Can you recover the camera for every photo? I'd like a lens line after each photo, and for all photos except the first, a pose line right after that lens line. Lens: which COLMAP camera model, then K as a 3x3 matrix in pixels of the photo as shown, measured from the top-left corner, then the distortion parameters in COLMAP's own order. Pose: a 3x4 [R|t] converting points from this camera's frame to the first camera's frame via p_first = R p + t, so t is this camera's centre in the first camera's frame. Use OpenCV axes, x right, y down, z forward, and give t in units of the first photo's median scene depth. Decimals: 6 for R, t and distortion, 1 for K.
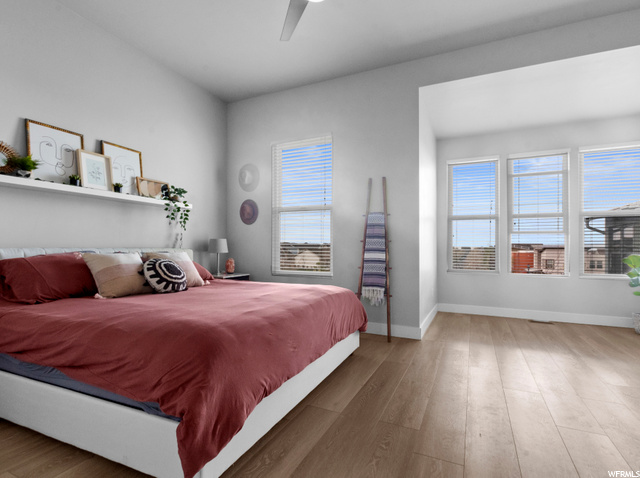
lens RADIAL K [[320.5, 0, 333.8], [0, 320.5, 242.5], [0, 0, 1]] dist [0.002011, 0.001257]
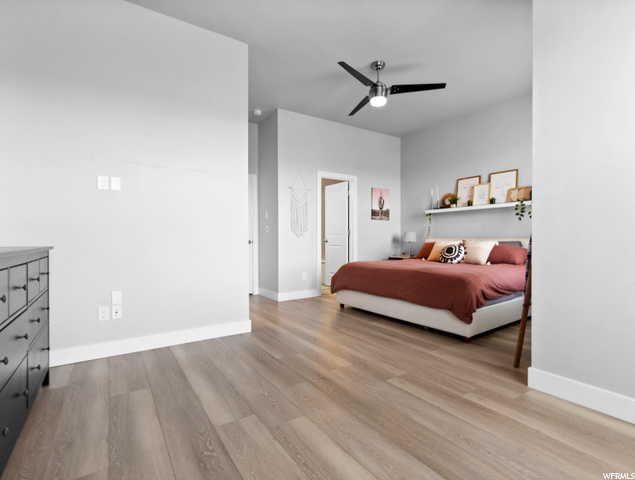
lens RADIAL K [[313.9, 0, 319.4], [0, 313.9, 240.1], [0, 0, 1]] dist [-0.003975, -0.000039]
pose [[-0.537395, -0.000656, -0.843331, 1.020261], [0.015405, 0.999825, -0.010594, 0.026119], [0.843190, -0.018684, -0.537291, 1.019220]]
